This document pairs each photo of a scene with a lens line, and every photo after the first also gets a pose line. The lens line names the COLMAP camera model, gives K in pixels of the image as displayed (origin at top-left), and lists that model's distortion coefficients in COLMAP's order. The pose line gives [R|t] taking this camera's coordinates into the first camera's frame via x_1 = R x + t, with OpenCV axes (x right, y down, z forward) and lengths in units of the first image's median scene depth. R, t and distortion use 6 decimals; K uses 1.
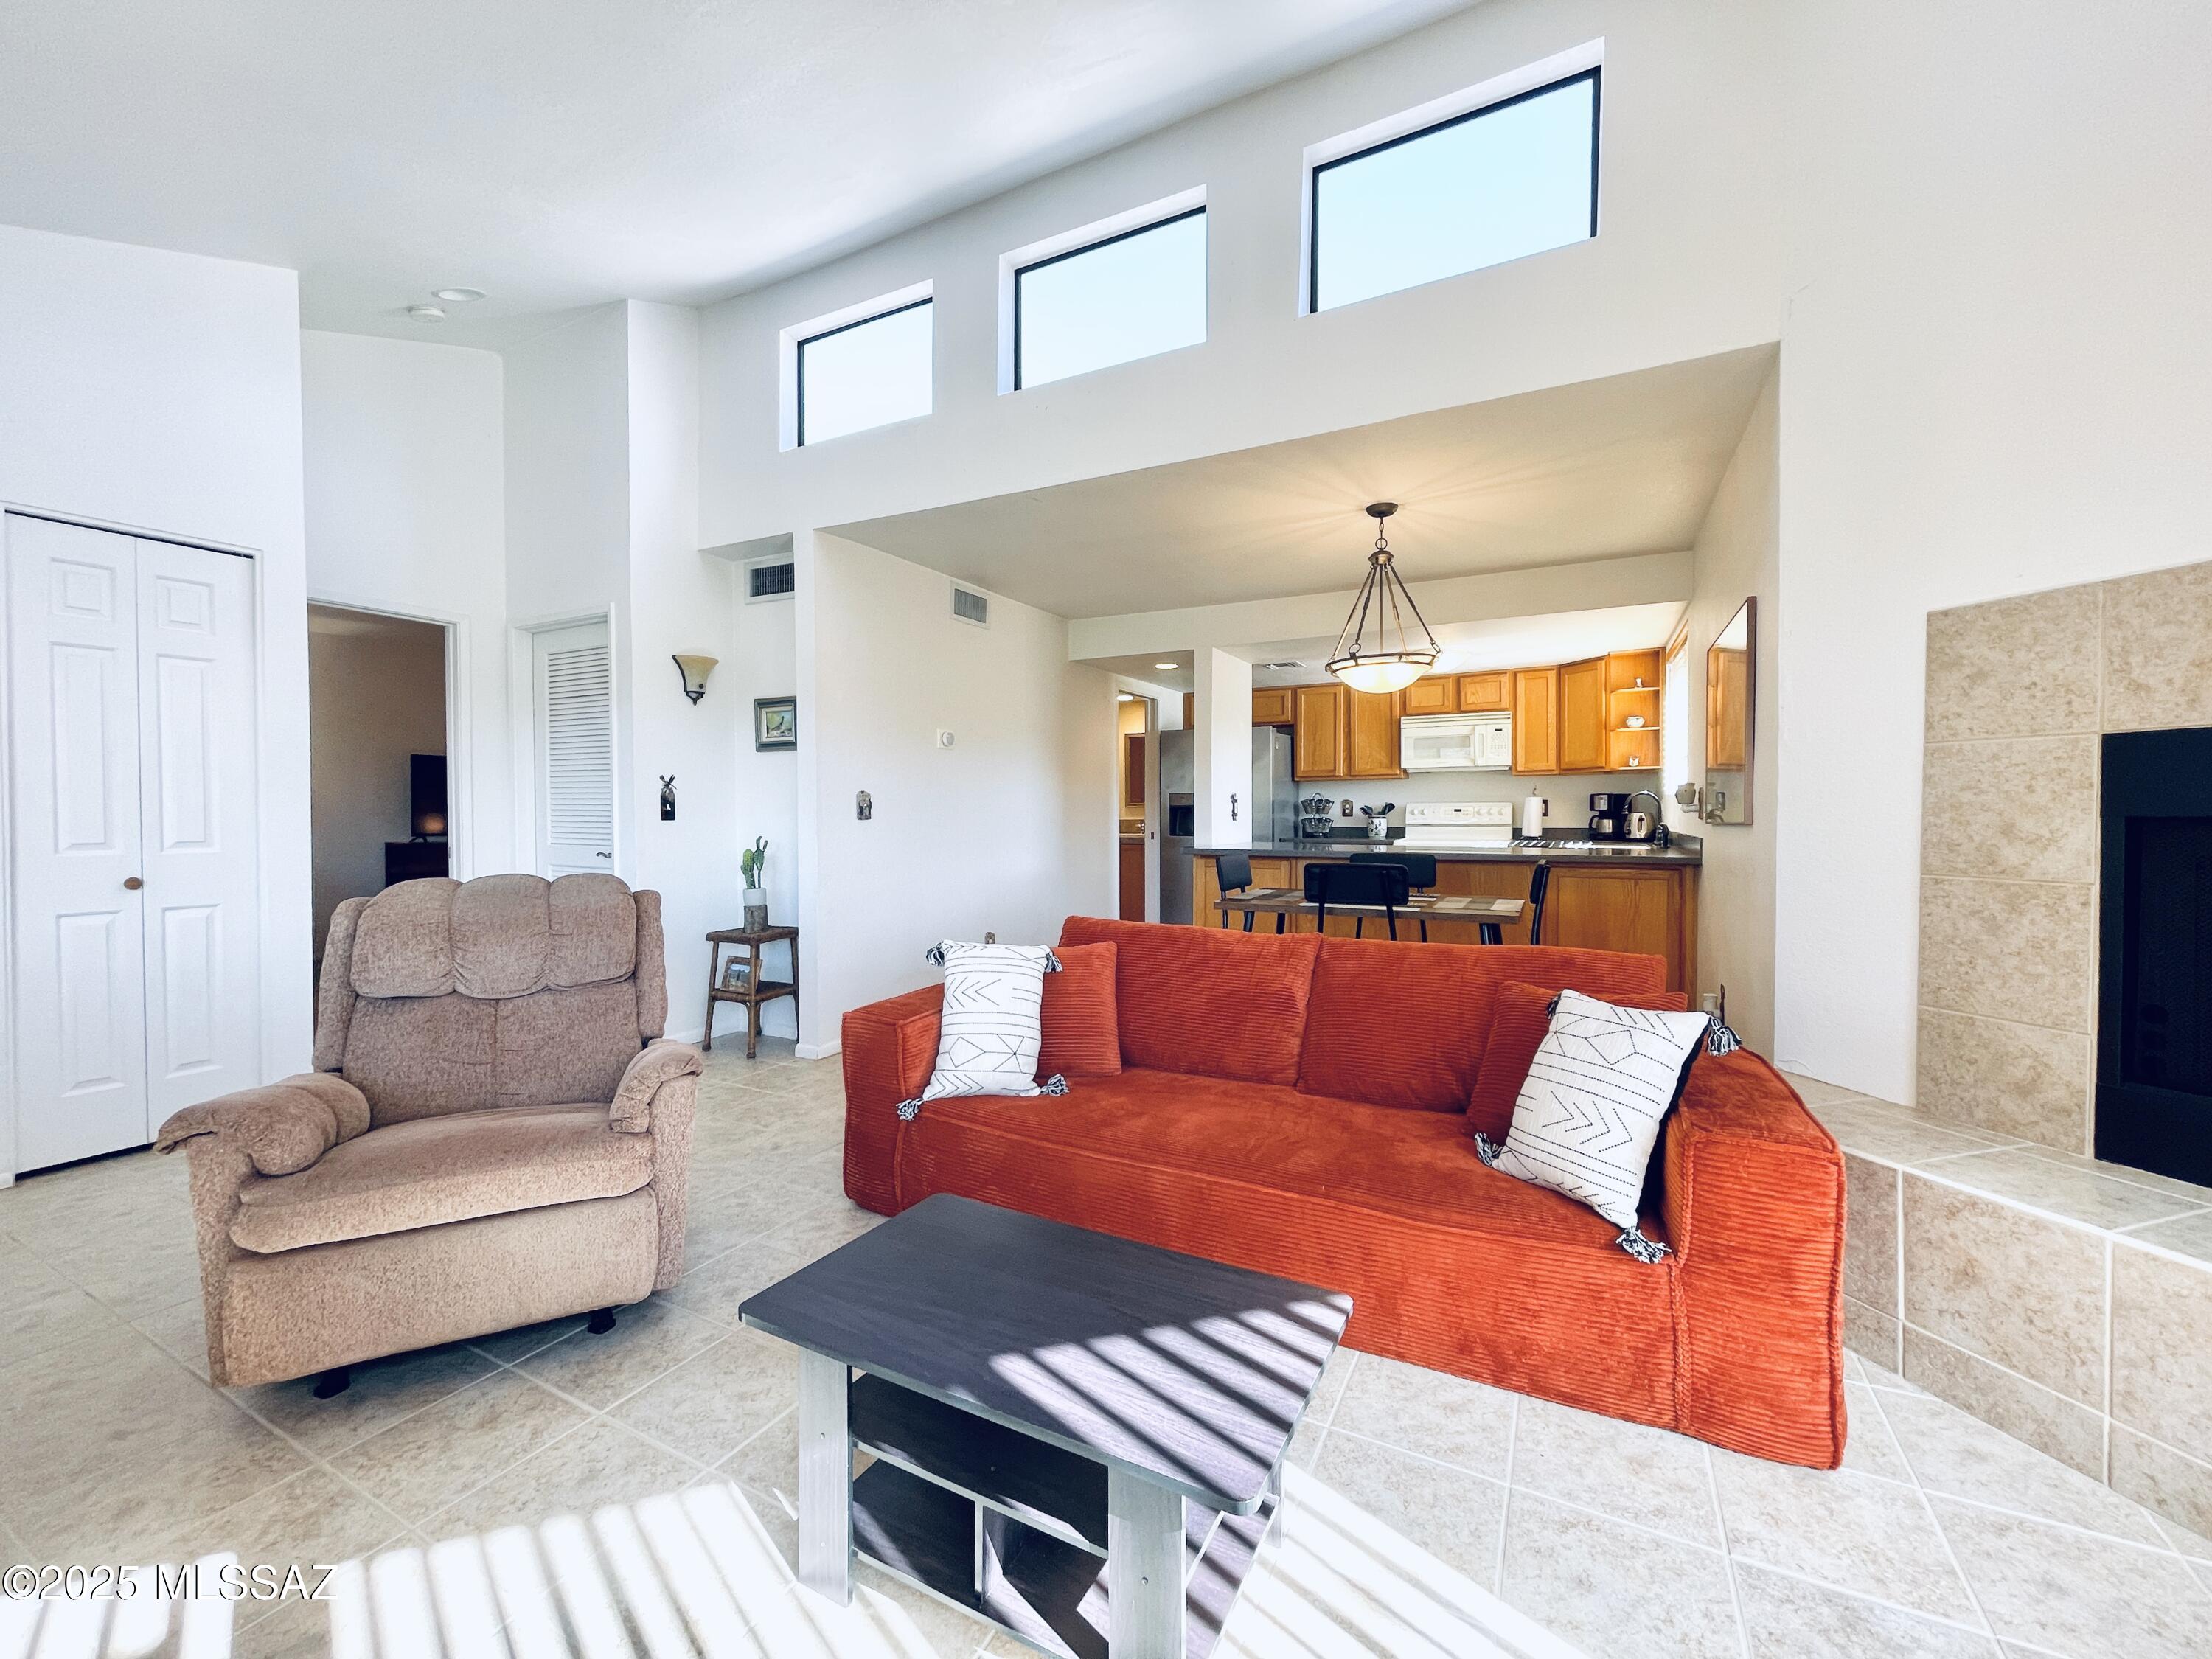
lens RADIAL K [[890.6, 0, 1106.0], [0, 890.6, 829.5], [0, 0, 1]] dist [0.001415, 0.000175]
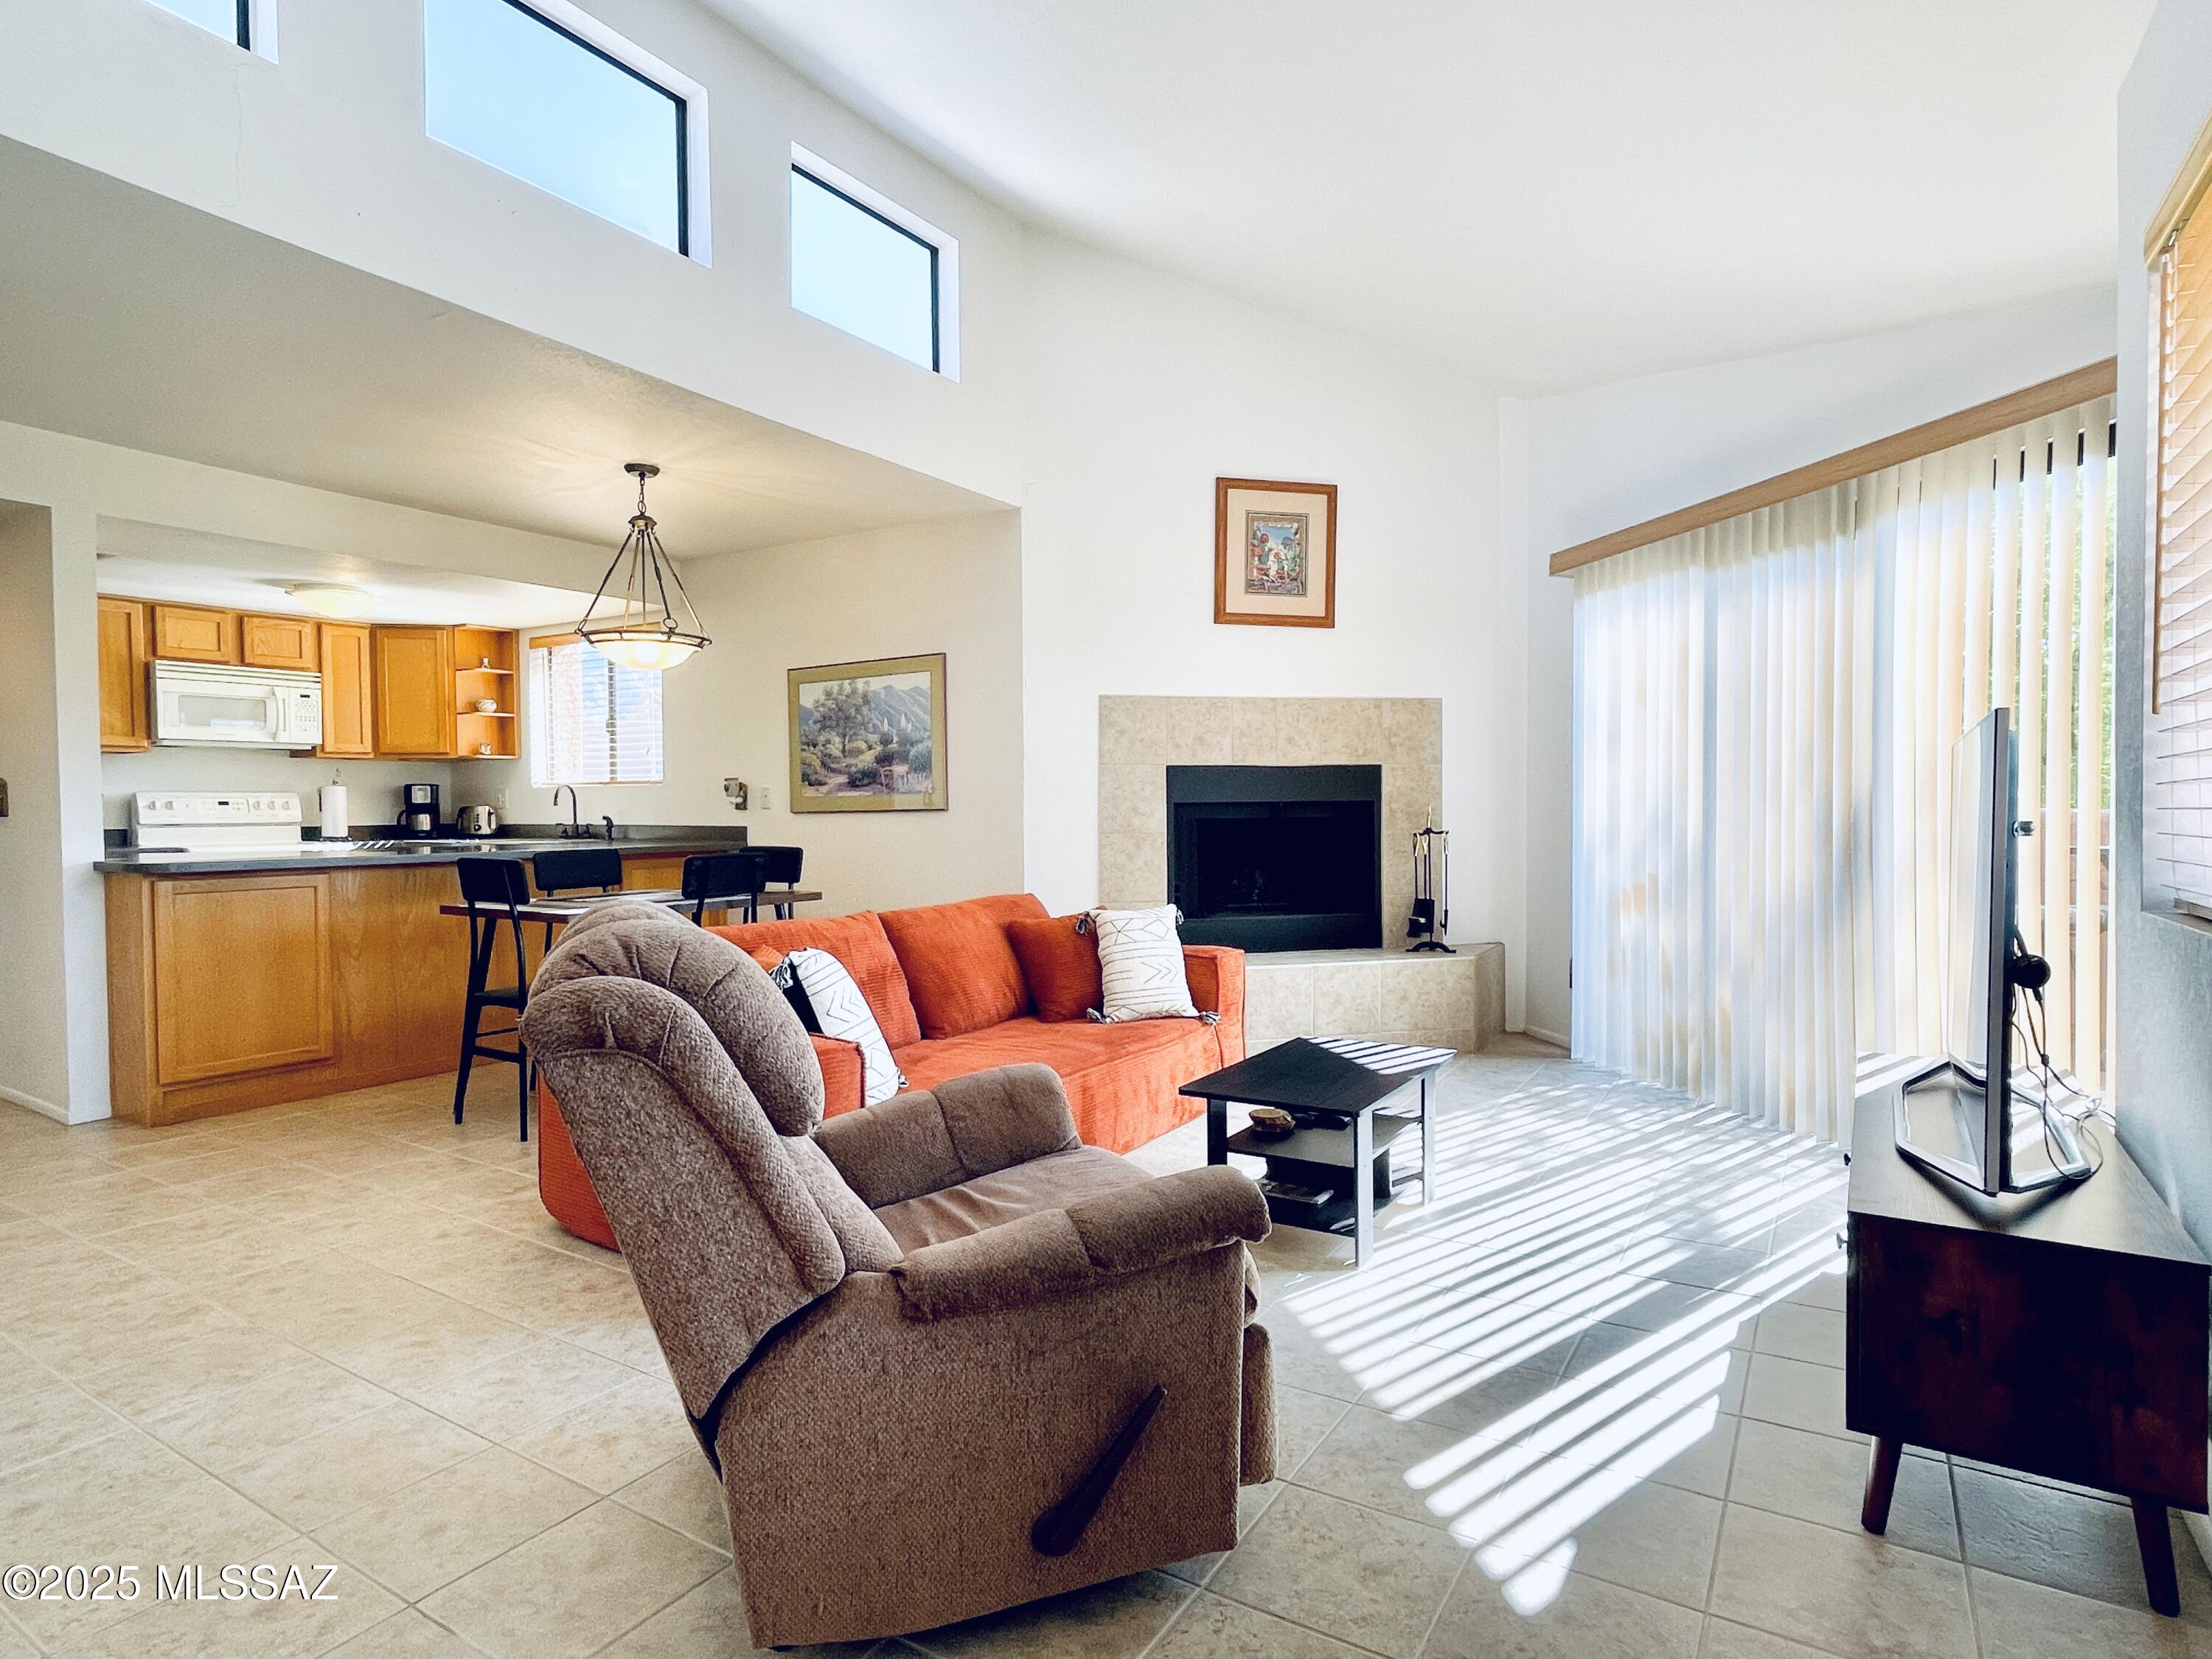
lens RADIAL K [[1191.8, 0, 1106.0], [0, 1191.8, 829.5], [0, 0, 1]] dist [-0.001815, -0.000451]
pose [[0.077585, -0.020292, 0.996779, -0.566526], [0.024547, 0.999529, 0.018438, -0.001751], [-0.996683, 0.023037, 0.078047, 0.280516]]
